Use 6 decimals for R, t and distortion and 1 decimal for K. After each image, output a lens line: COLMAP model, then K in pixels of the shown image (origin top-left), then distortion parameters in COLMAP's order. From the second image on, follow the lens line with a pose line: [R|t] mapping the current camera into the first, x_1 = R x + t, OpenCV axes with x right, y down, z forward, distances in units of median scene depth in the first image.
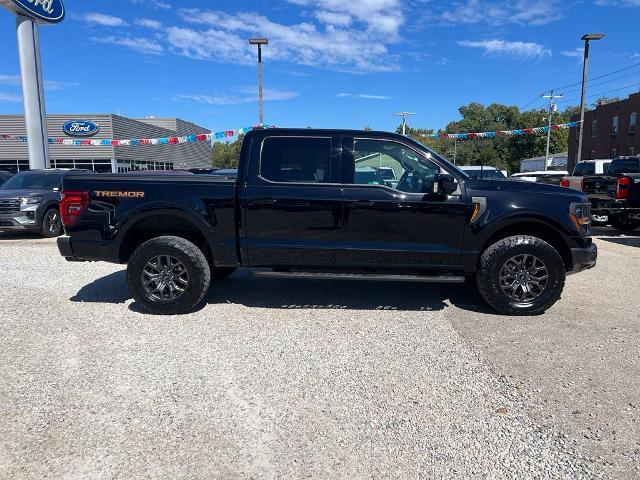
lens RADIAL K [[484.0, 0, 320.0], [0, 484.0, 240.0], [0, 0, 1]] dist [0.050849, -0.054474]
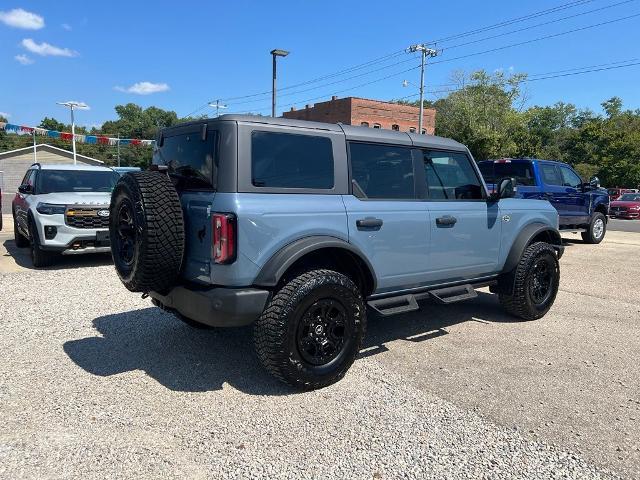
lens RADIAL K [[484.0, 0, 320.0], [0, 484.0, 240.0], [0, 0, 1]] dist [0.050849, -0.054474]
pose [[0.780091, -0.053536, 0.623372, -0.036497], [0.058019, 0.998229, 0.013123, -0.009601], [-0.622971, 0.025931, 0.781815, 0.074729]]
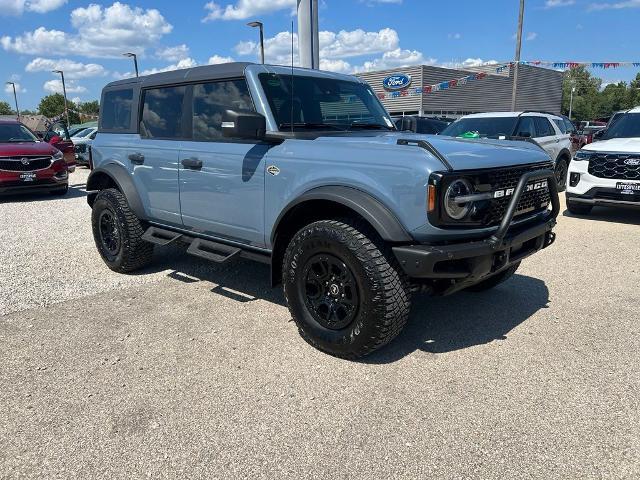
lens RADIAL K [[484.0, 0, 320.0], [0, 484.0, 240.0], [0, 0, 1]] dist [0.050849, -0.054474]
pose [[0.729956, 0.142658, -0.668440, 0.148409], [-0.075991, 0.988851, 0.128056, -0.010171], [0.679256, -0.042680, 0.732659, 0.087628]]
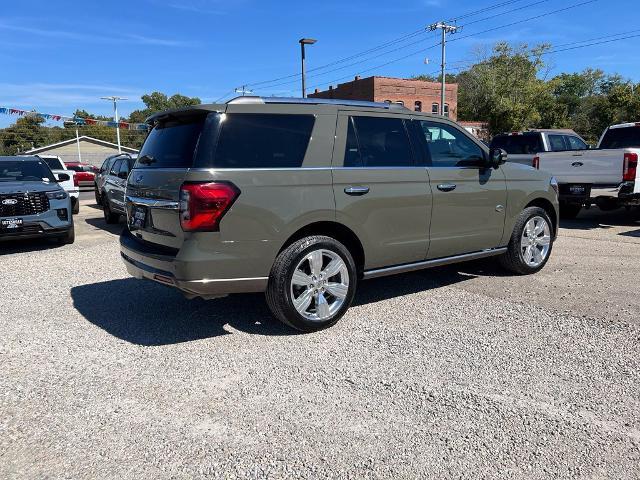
lens RADIAL K [[484.0, 0, 320.0], [0, 484.0, 240.0], [0, 0, 1]] dist [0.050849, -0.054474]
pose [[0.808081, -0.106634, 0.579340, -0.079478], [0.095789, 0.994176, 0.049380, -0.003156], [-0.581231, 0.015592, 0.813589, 0.036883]]
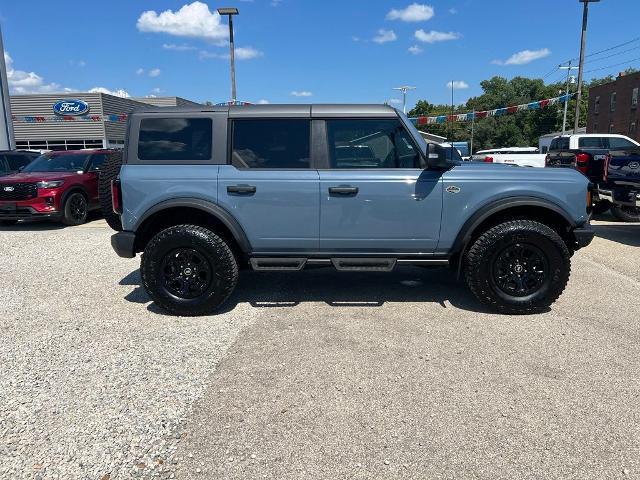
lens RADIAL K [[484.0, 0, 320.0], [0, 484.0, 240.0], [0, 0, 1]] dist [0.050849, -0.054474]
pose [[0.998804, -0.001096, -0.048885, 0.057857], [0.003162, 0.999104, 0.042216, -0.003887], [0.048795, -0.042320, 0.997912, 0.030728]]
